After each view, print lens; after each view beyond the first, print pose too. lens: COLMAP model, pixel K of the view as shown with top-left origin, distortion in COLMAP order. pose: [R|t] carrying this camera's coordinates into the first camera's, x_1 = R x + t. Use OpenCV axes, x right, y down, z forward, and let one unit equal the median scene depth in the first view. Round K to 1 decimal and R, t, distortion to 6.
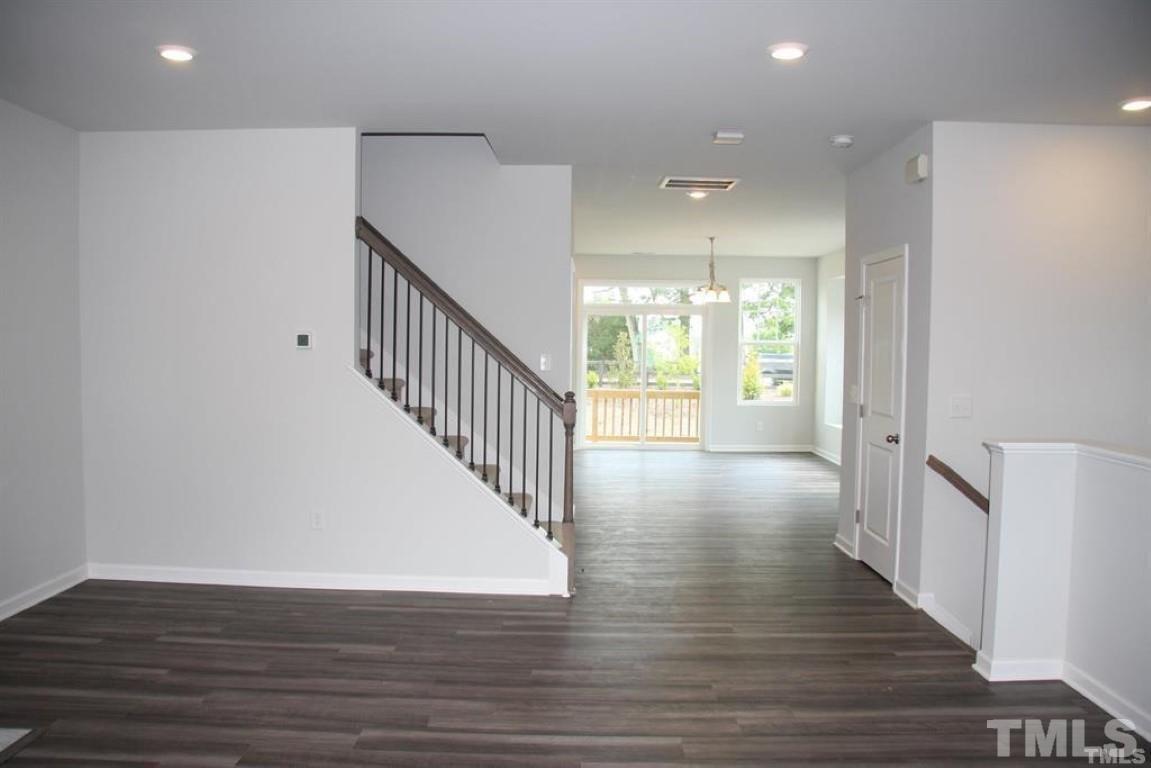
lens RADIAL K [[887.2, 0, 575.5], [0, 887.2, 384.0], [0, 0, 1]] dist [-0.180621, 0.116255]
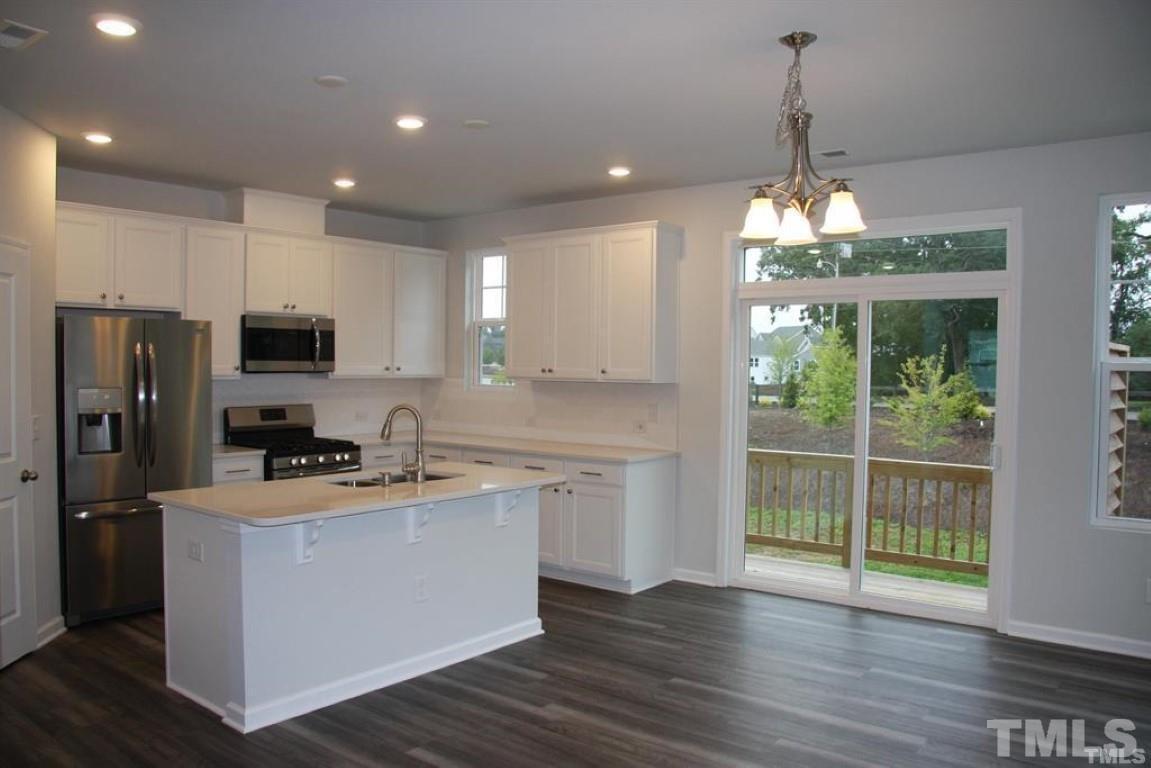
lens RADIAL K [[887.2, 0, 575.5], [0, 887.2, 384.0], [0, 0, 1]] dist [-0.180621, 0.116255]
pose [[0.784389, 0.008623, -0.620209, 0.081914], [-0.024607, 0.999549, -0.017224, -0.009111], [0.619780, 0.028772, 0.784248, 0.200320]]
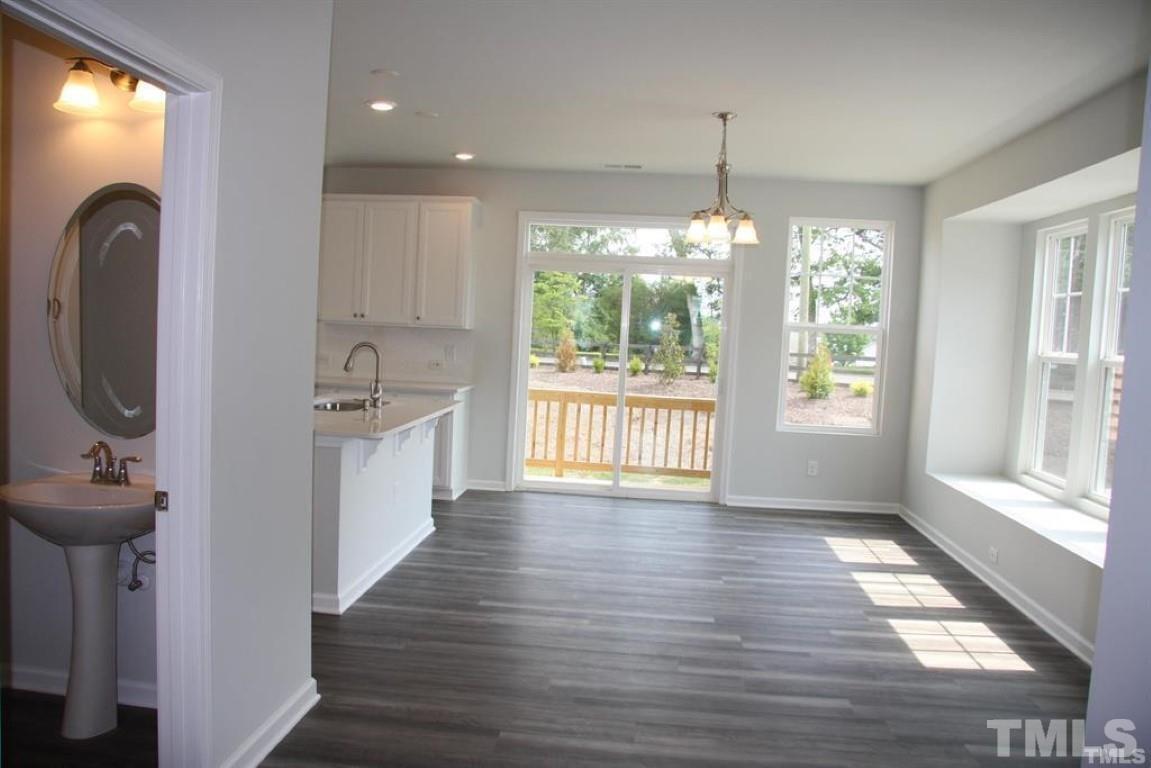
lens RADIAL K [[887.2, 0, 575.5], [0, 887.2, 384.0], [0, 0, 1]] dist [-0.180621, 0.116255]
pose [[0.995909, 0.041932, -0.080049, 0.032908], [-0.040251, 0.998936, 0.022497, -0.005443], [0.080907, -0.019183, 0.996537, 0.138564]]
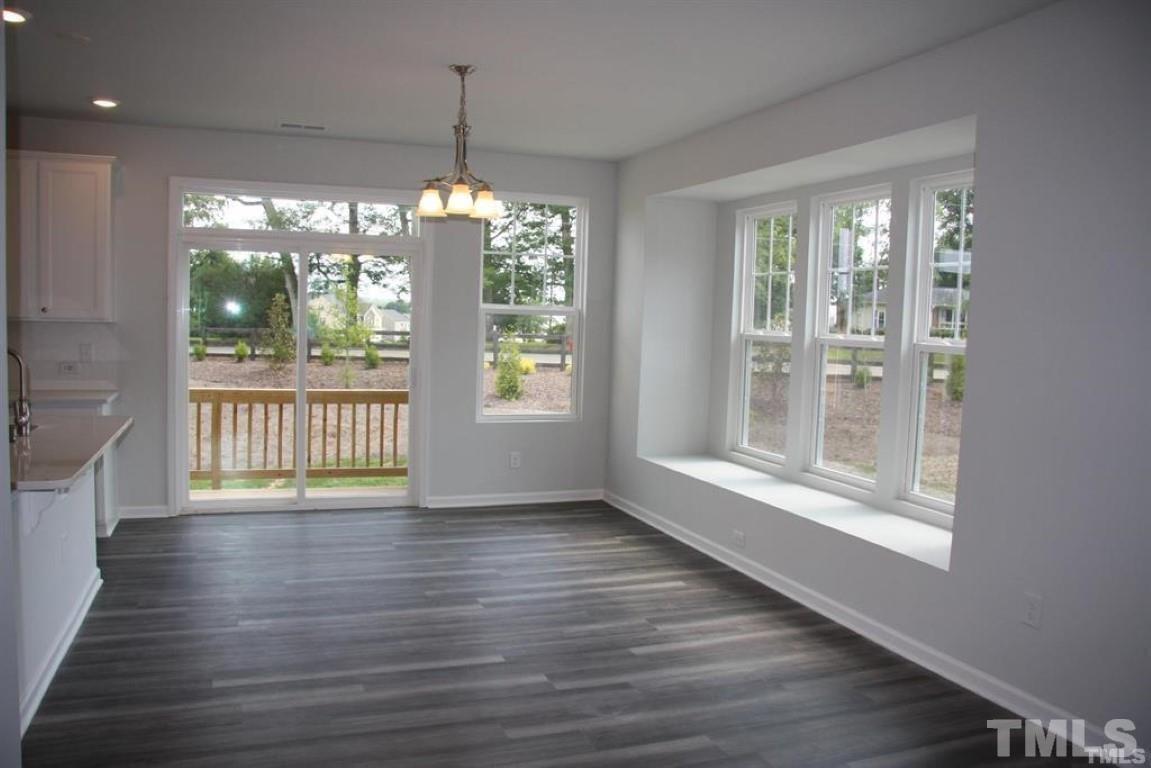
lens RADIAL K [[887.2, 0, 575.5], [0, 887.2, 384.0], [0, 0, 1]] dist [-0.180621, 0.116255]
pose [[0.930312, -0.008658, 0.366666, 0.013586], [-0.005407, 0.999289, 0.037313, -0.007385], [-0.366729, -0.036695, 0.929604, 0.162190]]
